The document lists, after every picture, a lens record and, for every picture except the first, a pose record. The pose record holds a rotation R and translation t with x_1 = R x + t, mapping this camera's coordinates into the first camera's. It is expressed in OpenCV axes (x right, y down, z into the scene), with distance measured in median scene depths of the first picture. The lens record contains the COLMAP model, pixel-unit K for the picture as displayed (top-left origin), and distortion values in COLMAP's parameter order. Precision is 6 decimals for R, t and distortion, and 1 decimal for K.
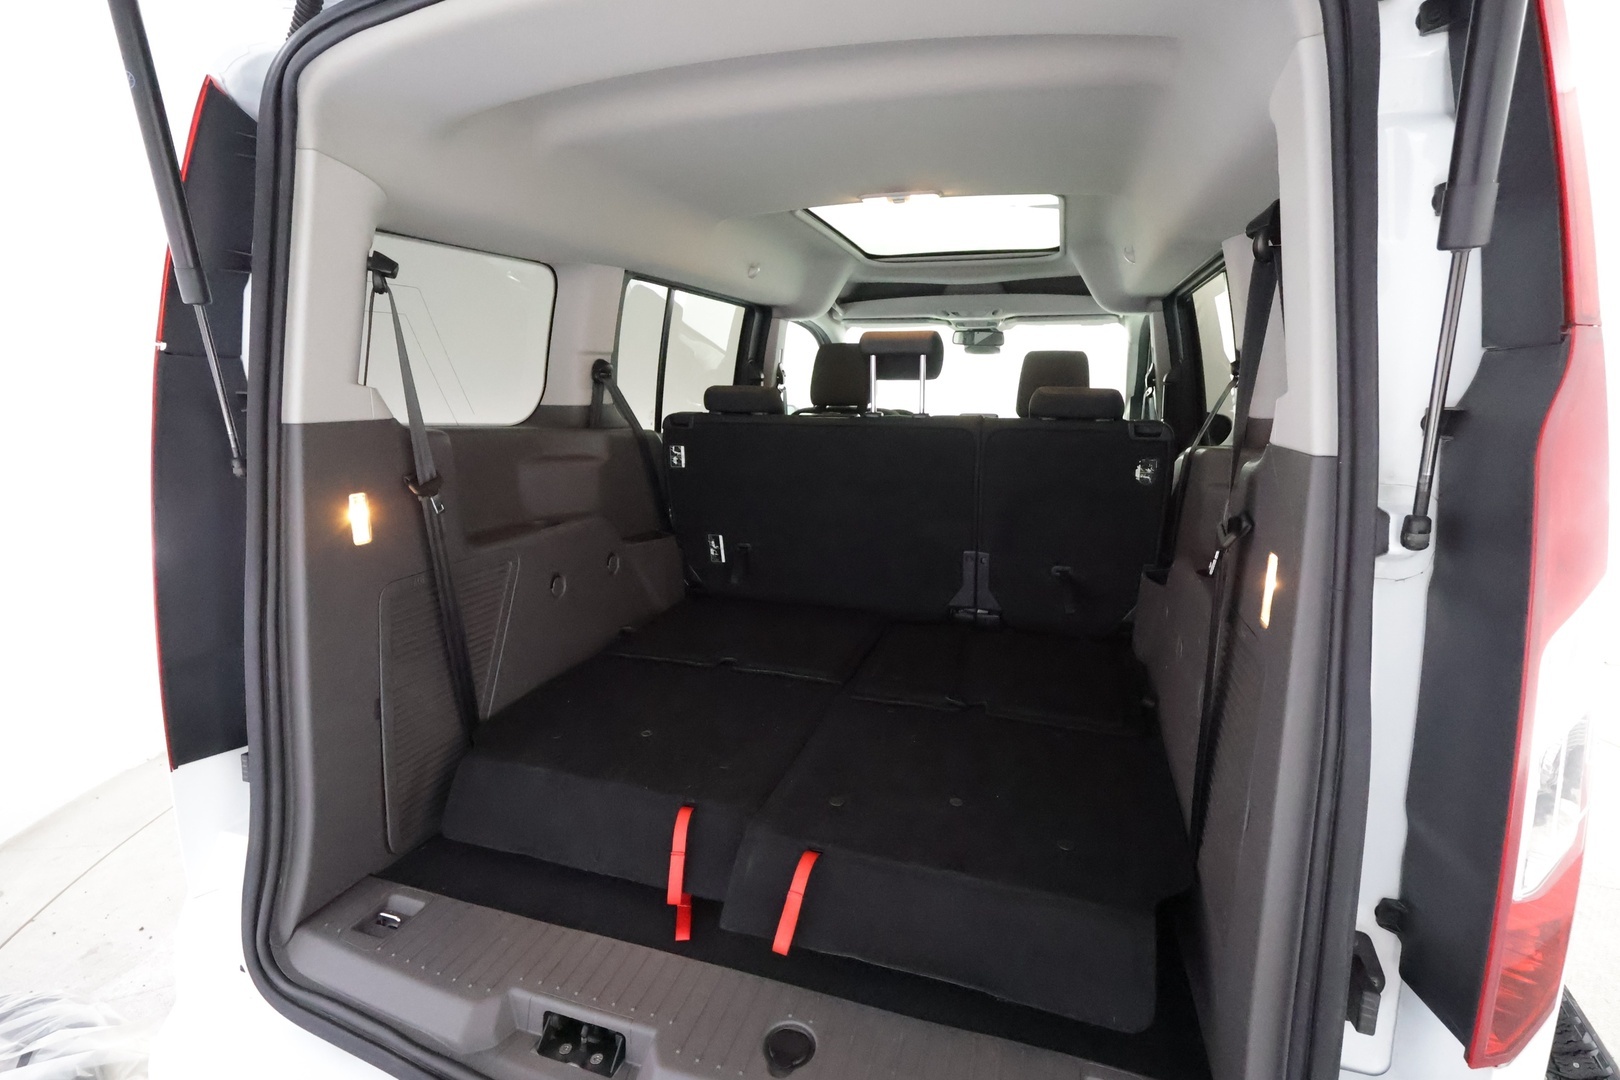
lens RADIAL K [[751.1, 0, 810.7], [0, 751.1, 531.7], [0, 0, 1]] dist [-0.010517, 0.000787]
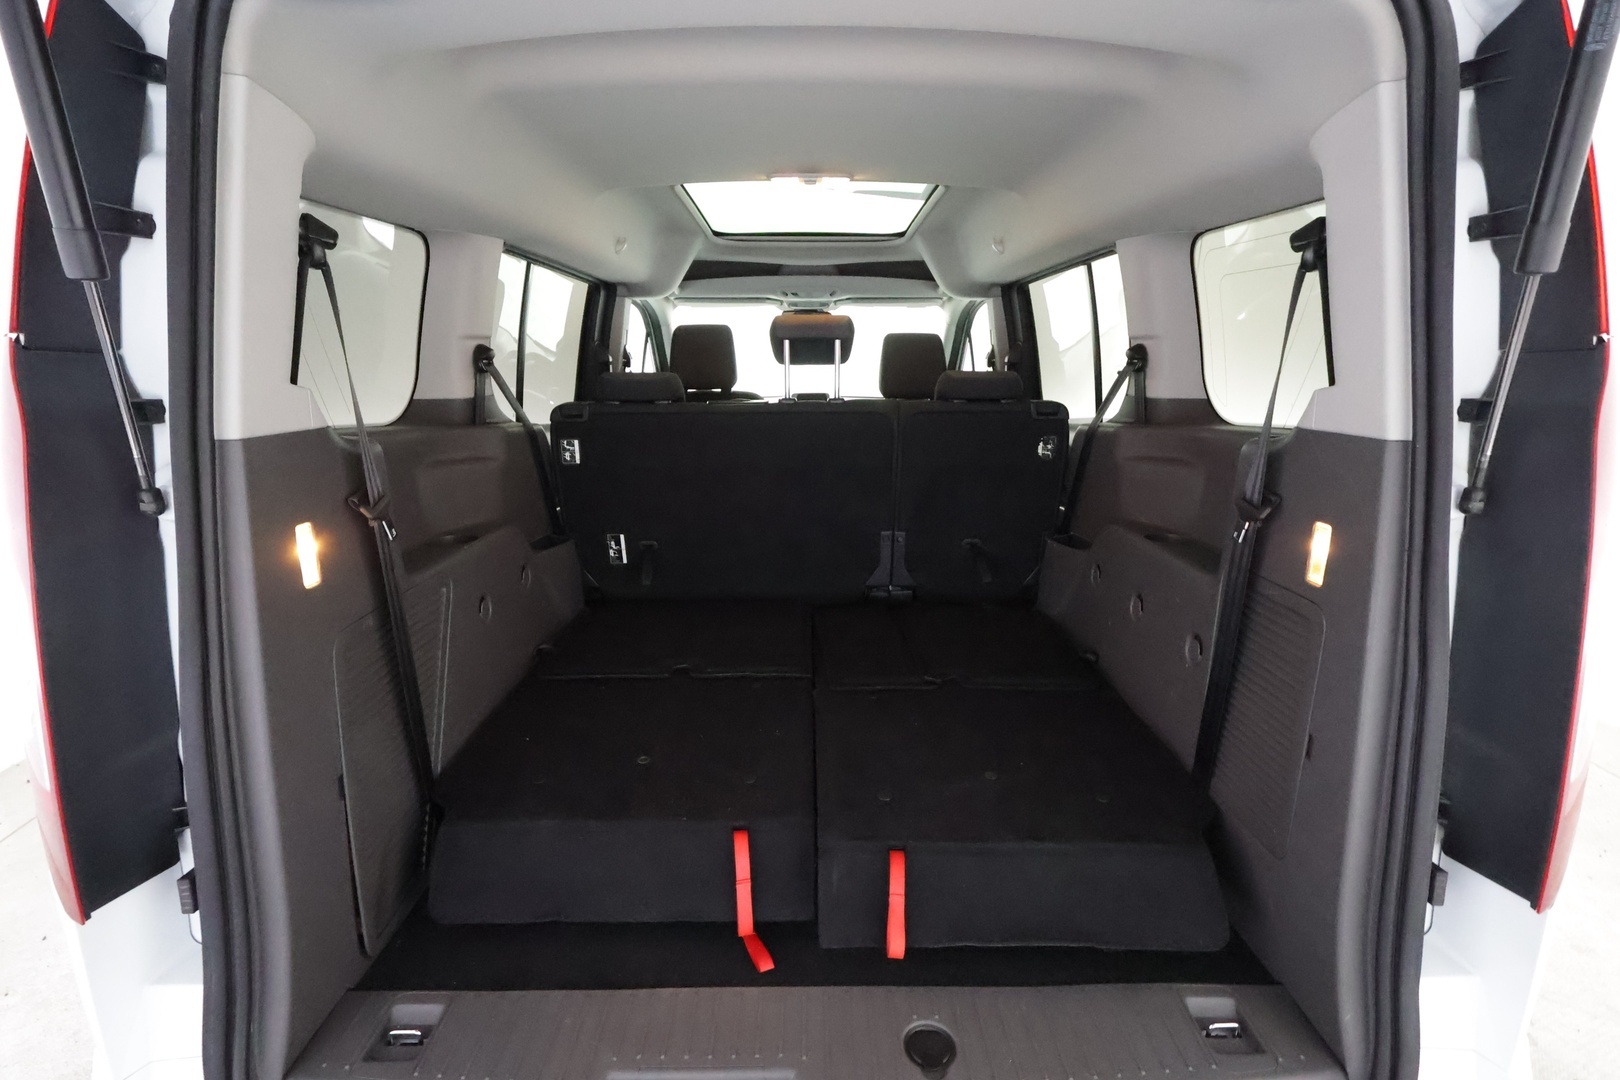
lens RADIAL K [[751.1, 0, 810.7], [0, 751.1, 531.7], [0, 0, 1]] dist [-0.010517, 0.000787]
pose [[0.949993, -0.076757, 0.302690, -0.339007], [0.067553, 0.996882, 0.040777, -0.038861], [-0.304876, -0.018291, 0.952216, 0.087721]]
